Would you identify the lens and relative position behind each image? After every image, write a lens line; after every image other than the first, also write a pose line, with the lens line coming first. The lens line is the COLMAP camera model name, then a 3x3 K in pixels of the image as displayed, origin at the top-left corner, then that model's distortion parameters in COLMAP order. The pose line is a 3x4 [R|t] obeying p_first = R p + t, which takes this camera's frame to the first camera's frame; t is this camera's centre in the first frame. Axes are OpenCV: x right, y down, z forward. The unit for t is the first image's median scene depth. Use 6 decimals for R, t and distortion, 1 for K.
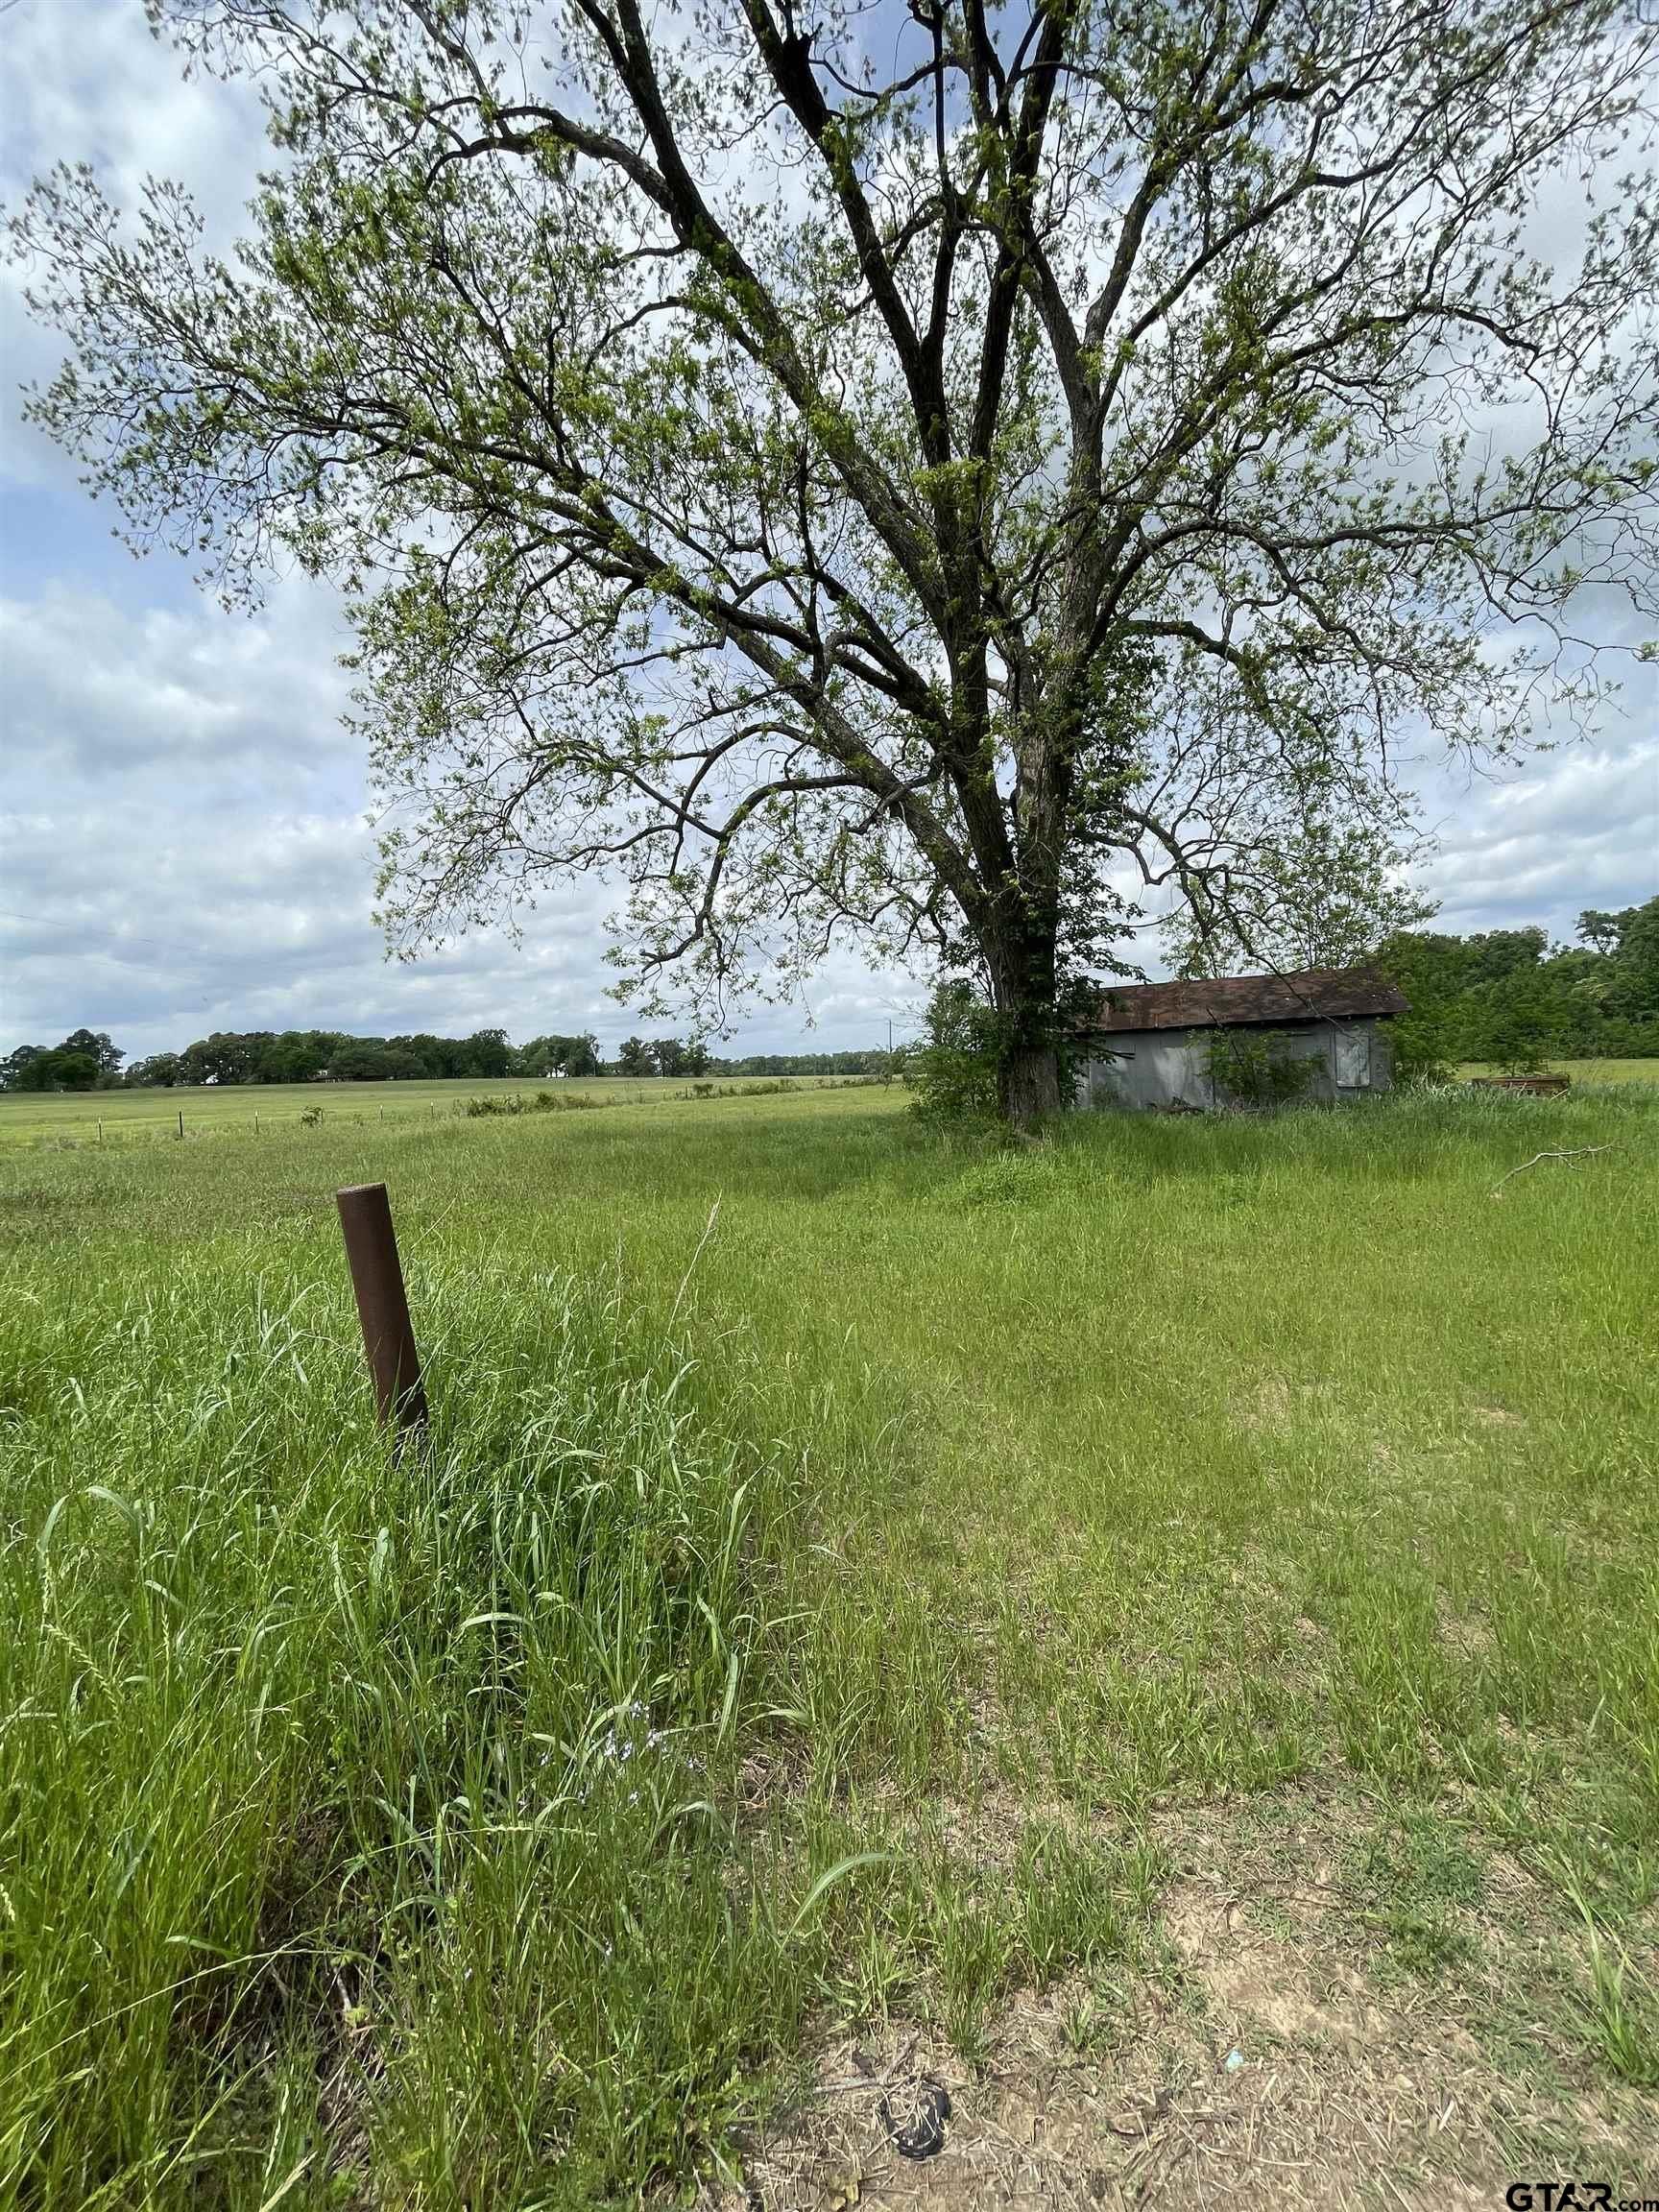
lens RADIAL K [[894.1, 0, 829.2], [0, 894.1, 1106.0], [0, 0, 1]] dist [-0.002740, 0.000066]
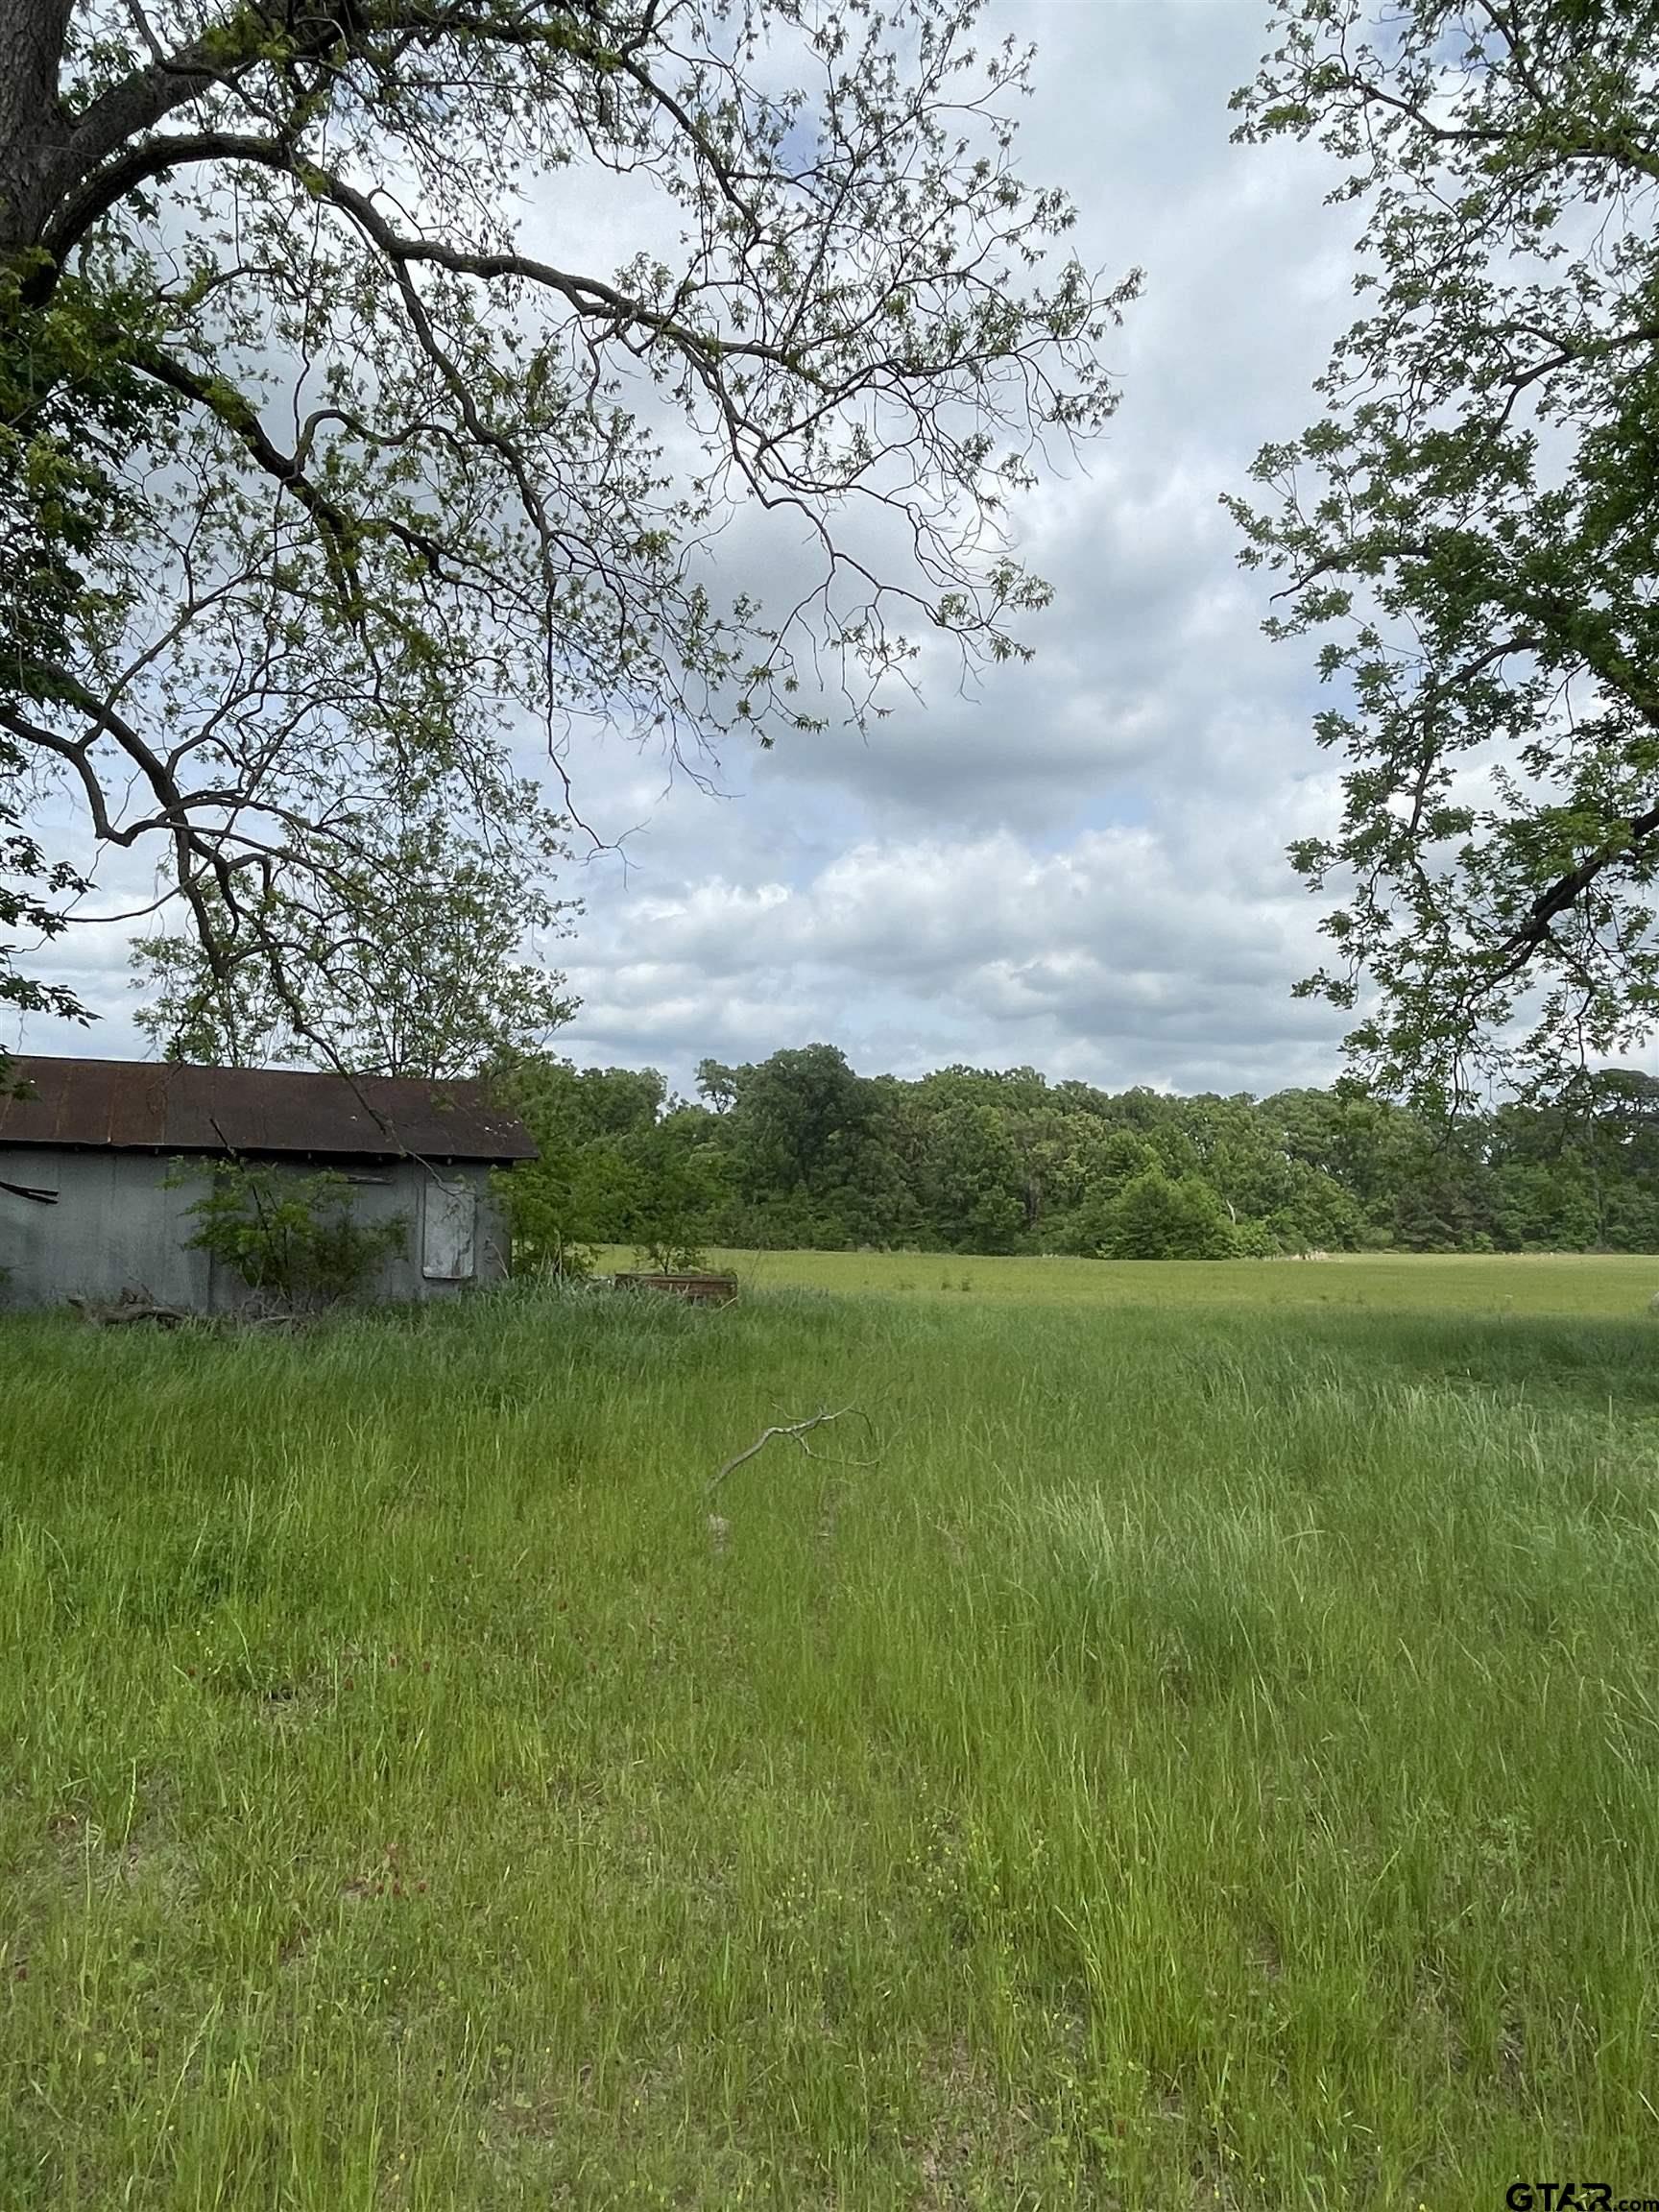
lens RADIAL K [[1466.7, 0, 820.6], [0, 1466.7, 1115.7], [0, 0, 1]] dist [0.001000, -0.004325]
pose [[0.702438, 0.114569, 0.702463, 0.094056], [-0.030973, 0.990945, -0.130648, -0.012400], [-0.711070, 0.070015, 0.699626, 0.193934]]
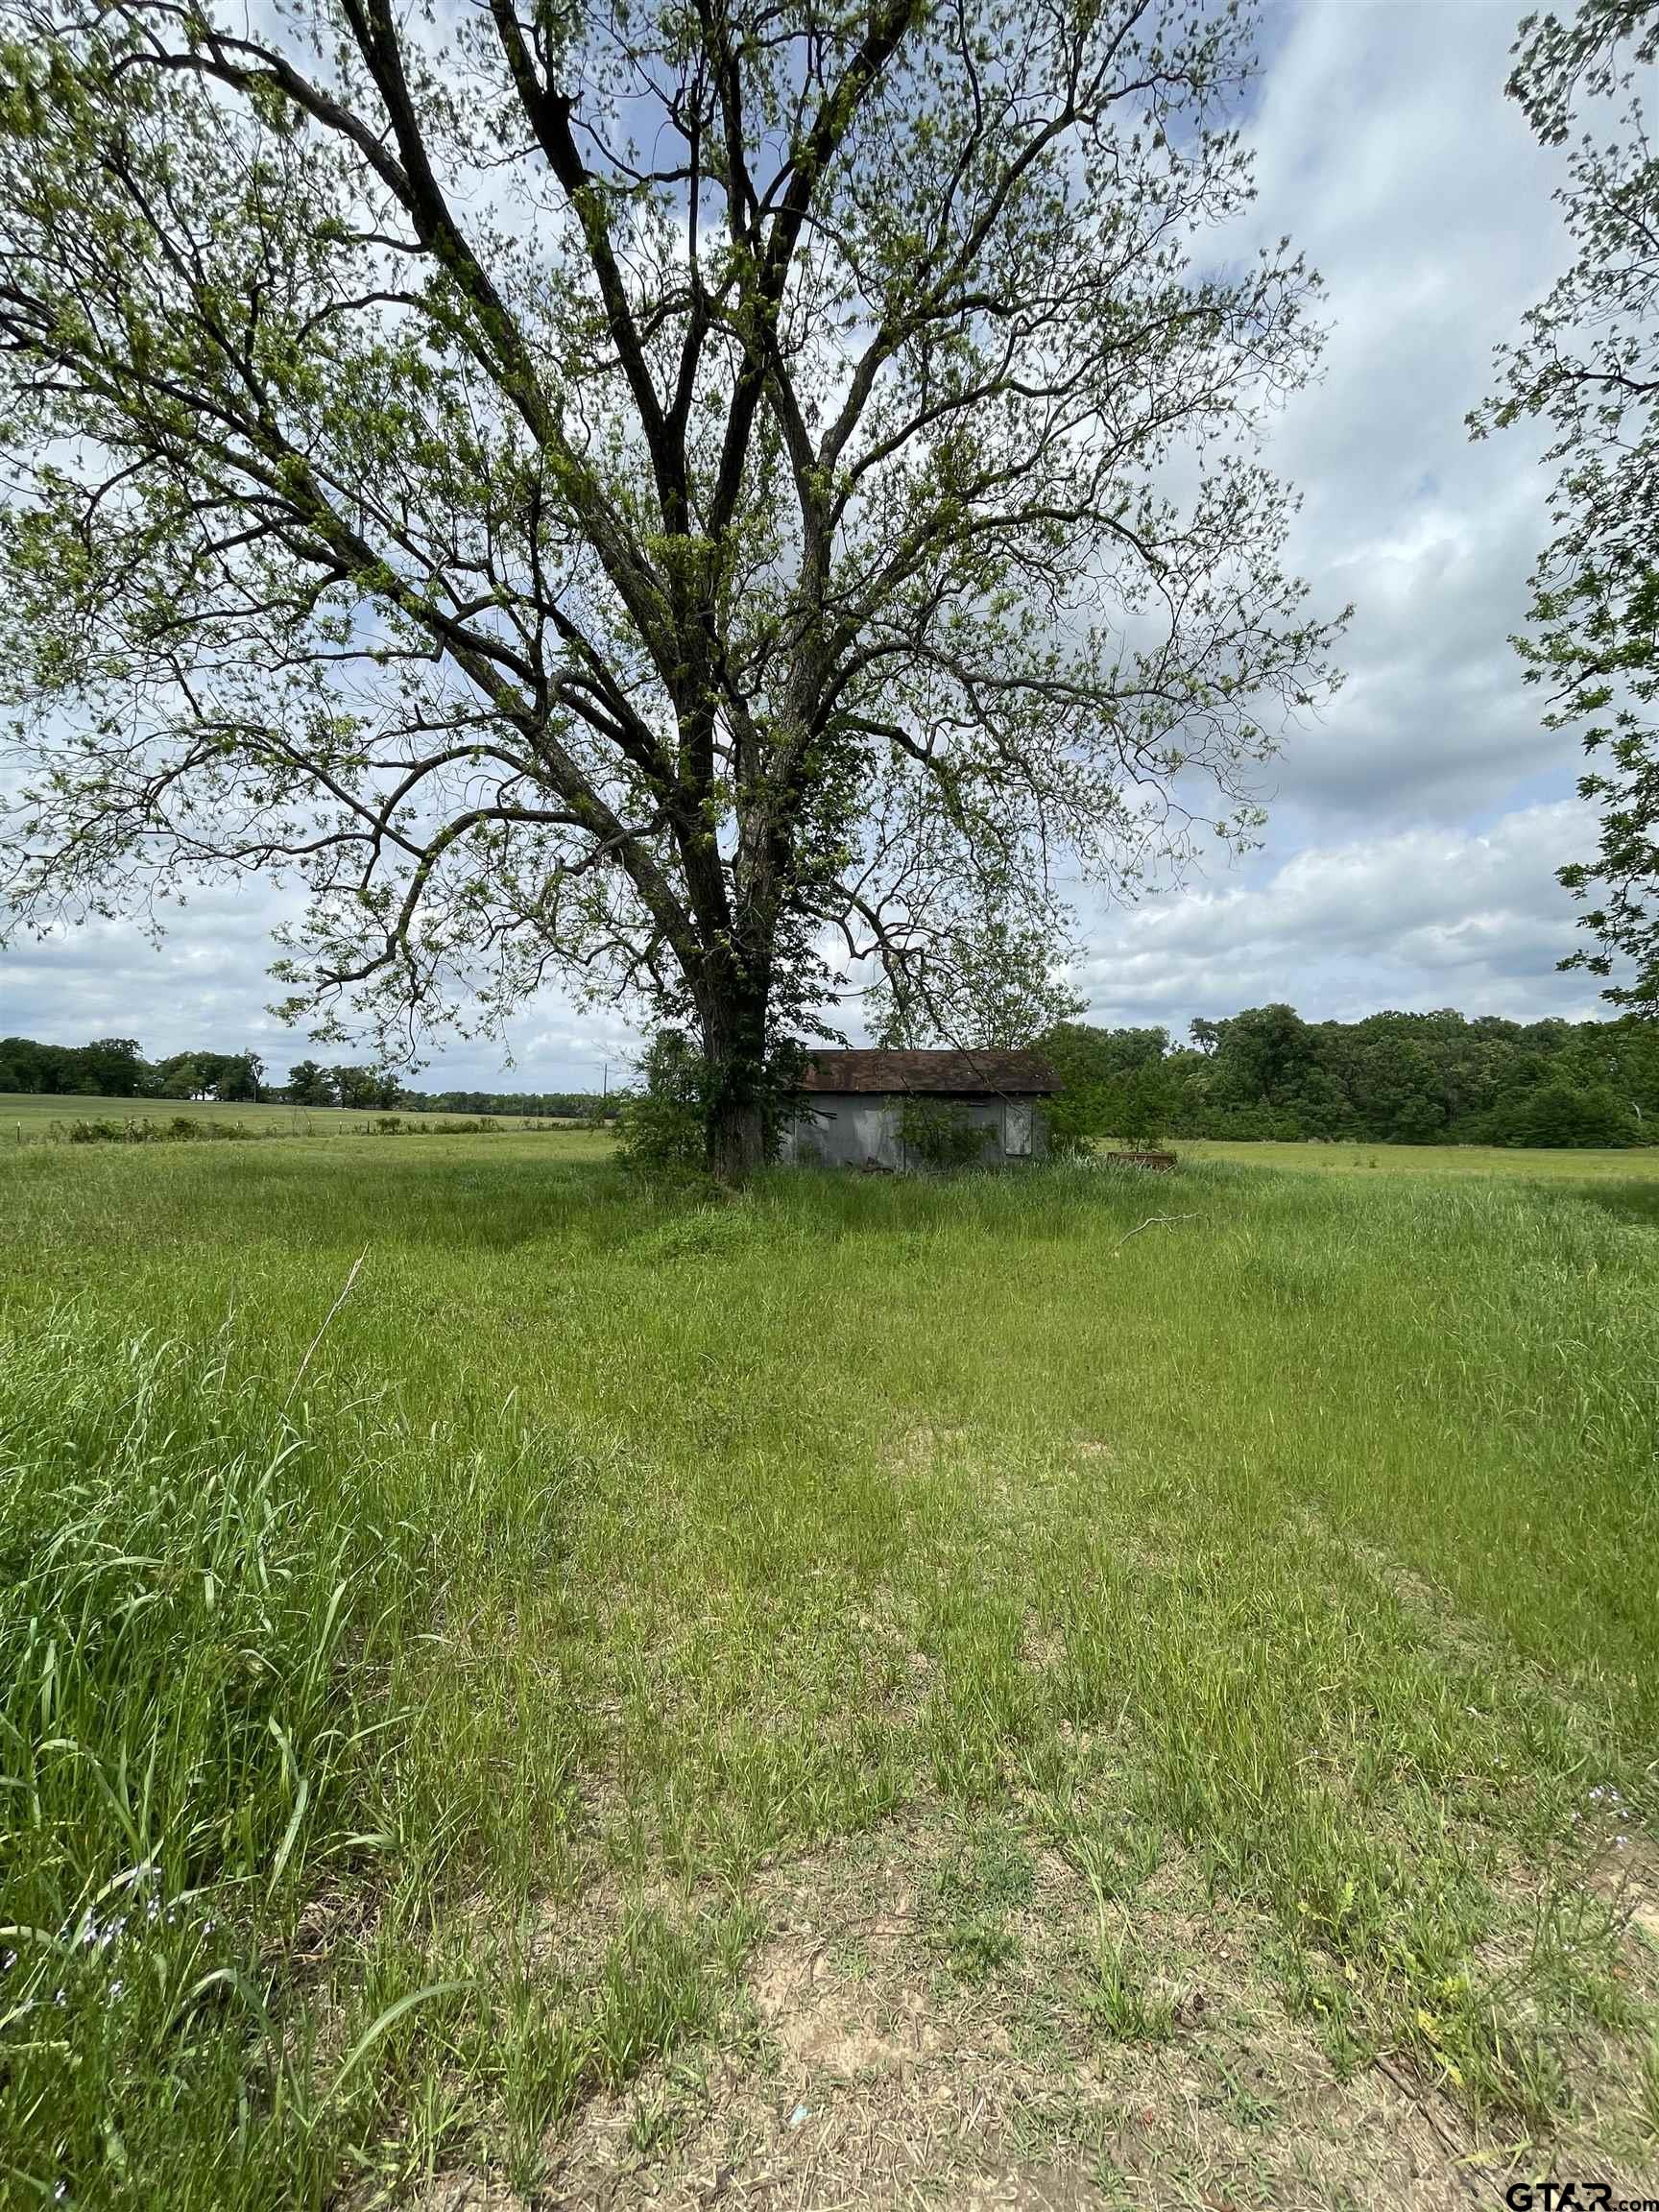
lens RADIAL K [[894.1, 0, 828.2], [0, 894.1, 1107.0], [0, 0, 1]] dist [-0.002740, 0.000066]
pose [[0.949522, 0.061148, 0.307683, 0.008423], [-0.044356, 0.997134, -0.061284, -0.002097], [-0.310549, 0.044543, 0.949513, -0.003079]]
